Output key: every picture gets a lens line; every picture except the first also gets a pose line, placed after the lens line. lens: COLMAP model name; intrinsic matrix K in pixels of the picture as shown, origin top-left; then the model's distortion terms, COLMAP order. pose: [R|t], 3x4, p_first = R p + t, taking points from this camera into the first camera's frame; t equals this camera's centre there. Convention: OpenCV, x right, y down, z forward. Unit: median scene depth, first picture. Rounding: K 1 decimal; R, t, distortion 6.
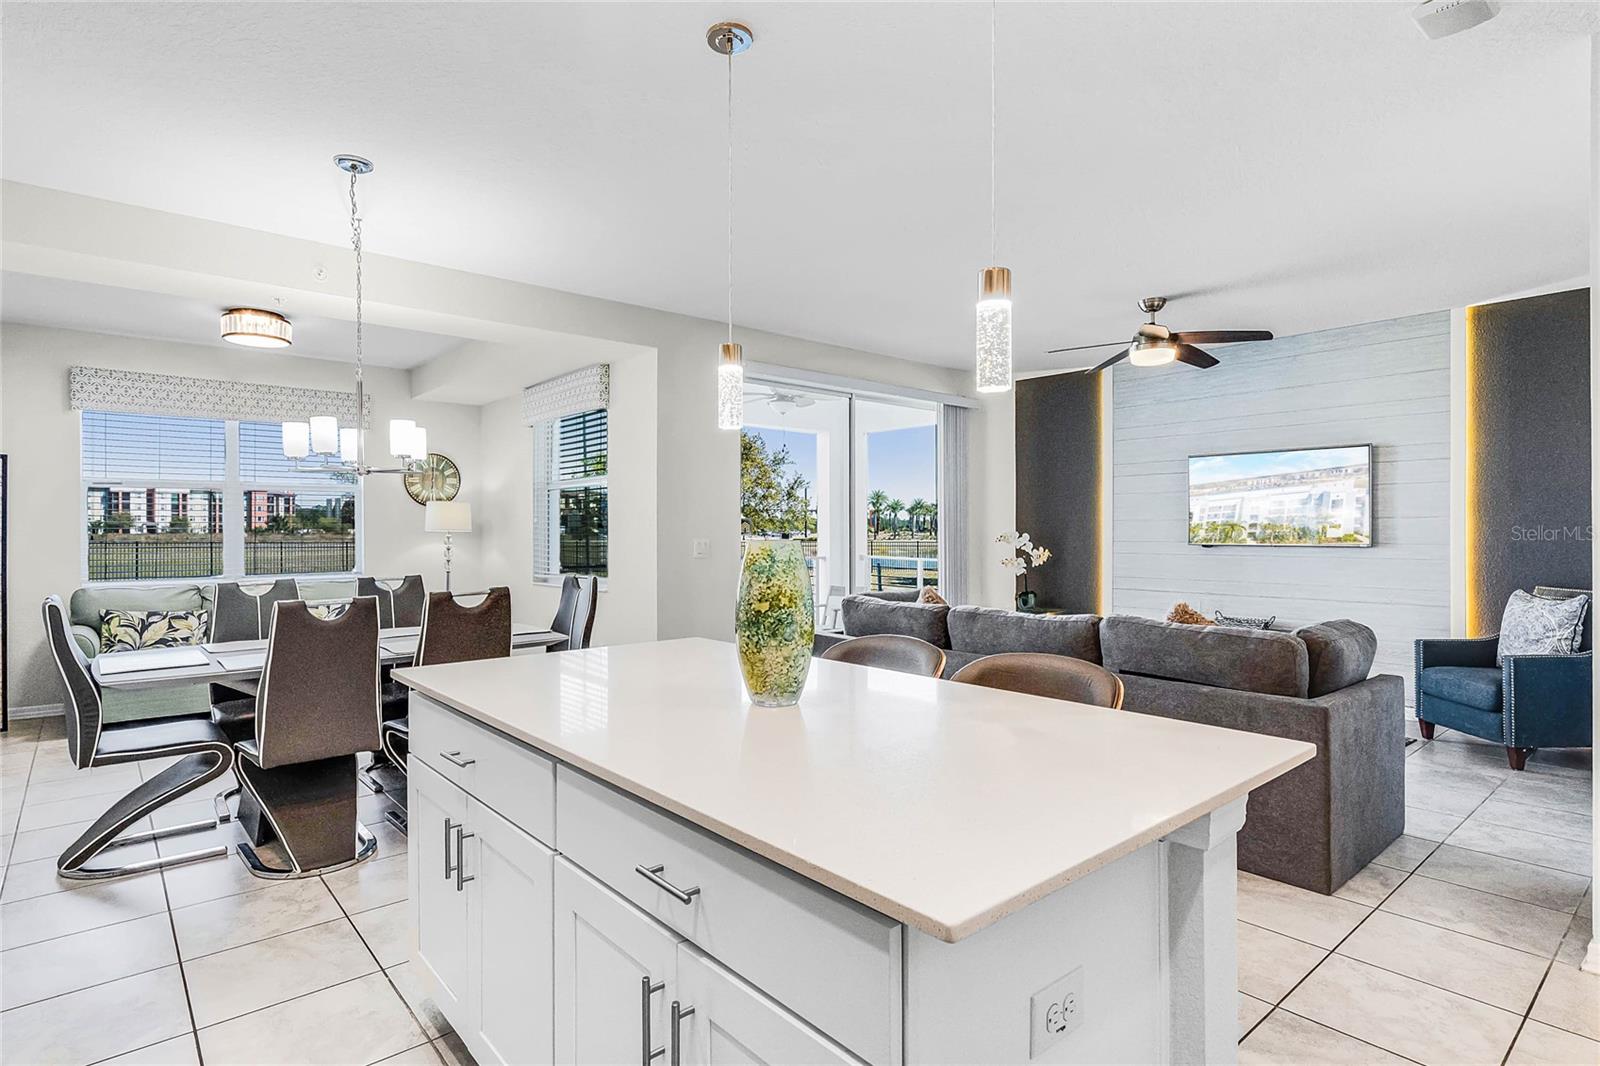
lens RADIAL K [[845.2, 0, 791.4], [0, 845.2, 529.6], [0, 0, 1]] dist [0.004689, 0.004679]
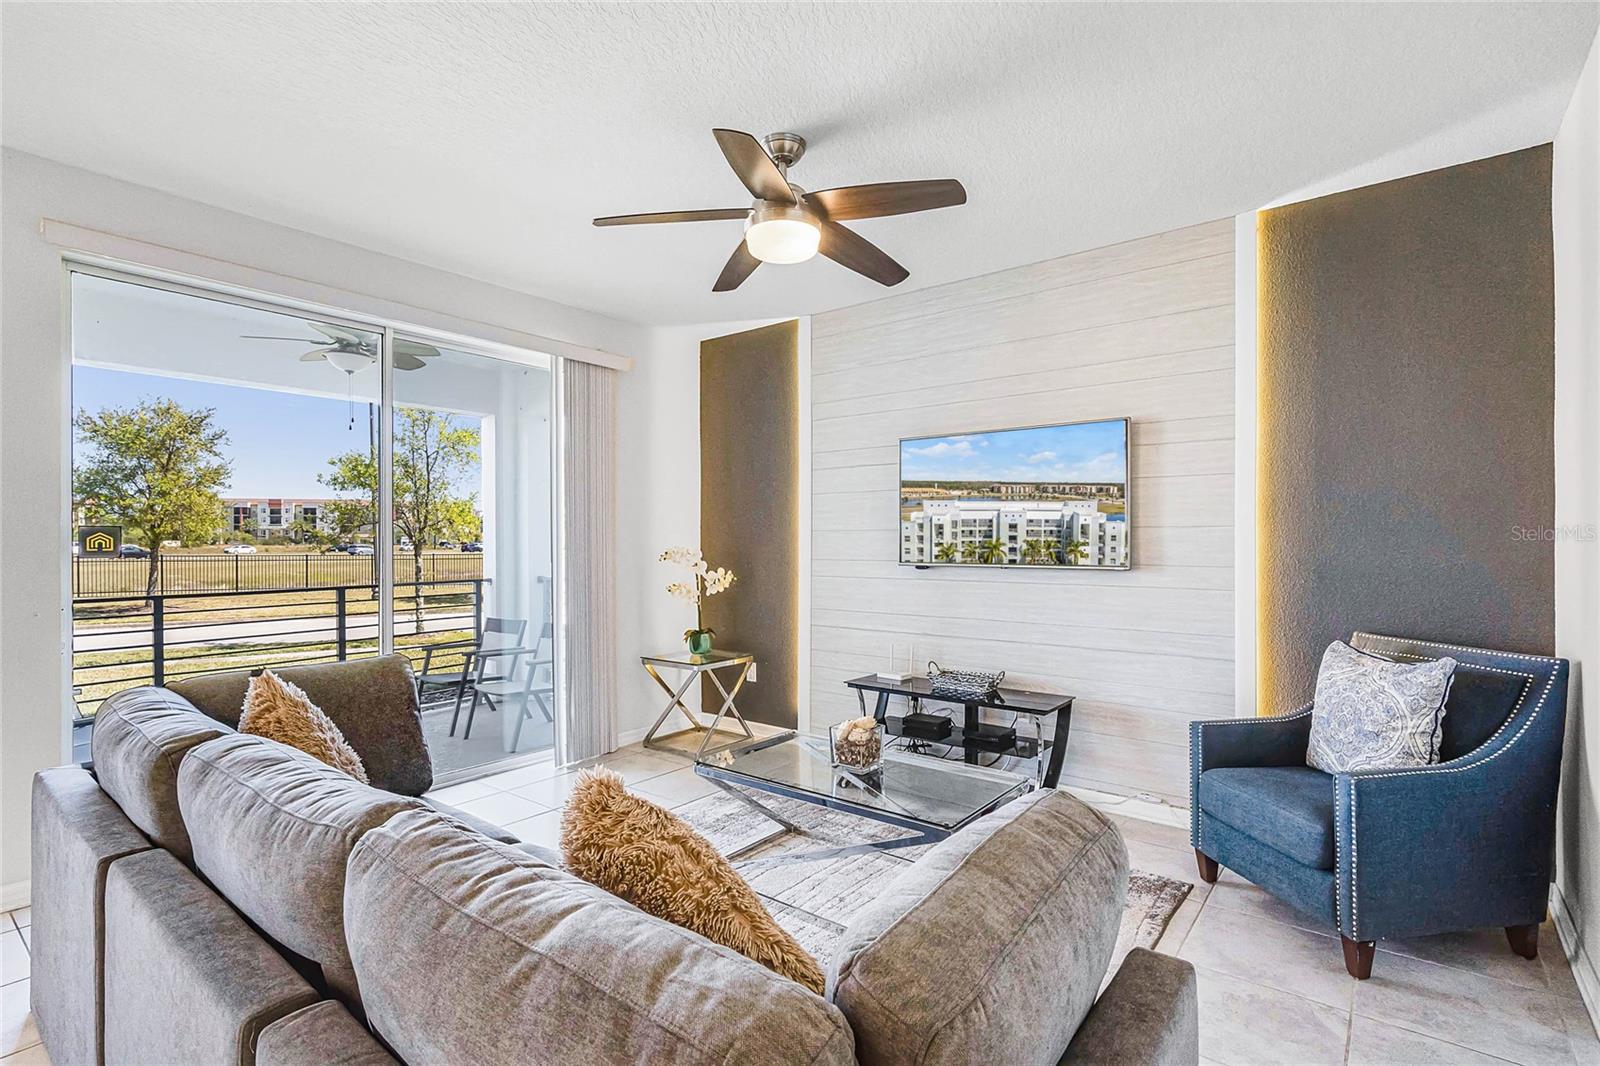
lens RADIAL K [[778.2, 0, 803.2], [0, 778.2, 539.3], [0, 0, 1]] dist [0.012395, 0.001295]
pose [[0.981174, 0.002002, 0.193113, 0.342911], [-0.001343, 0.999993, -0.003544, -0.001951], [-0.193119, 0.003218, 0.981170, 0.488958]]
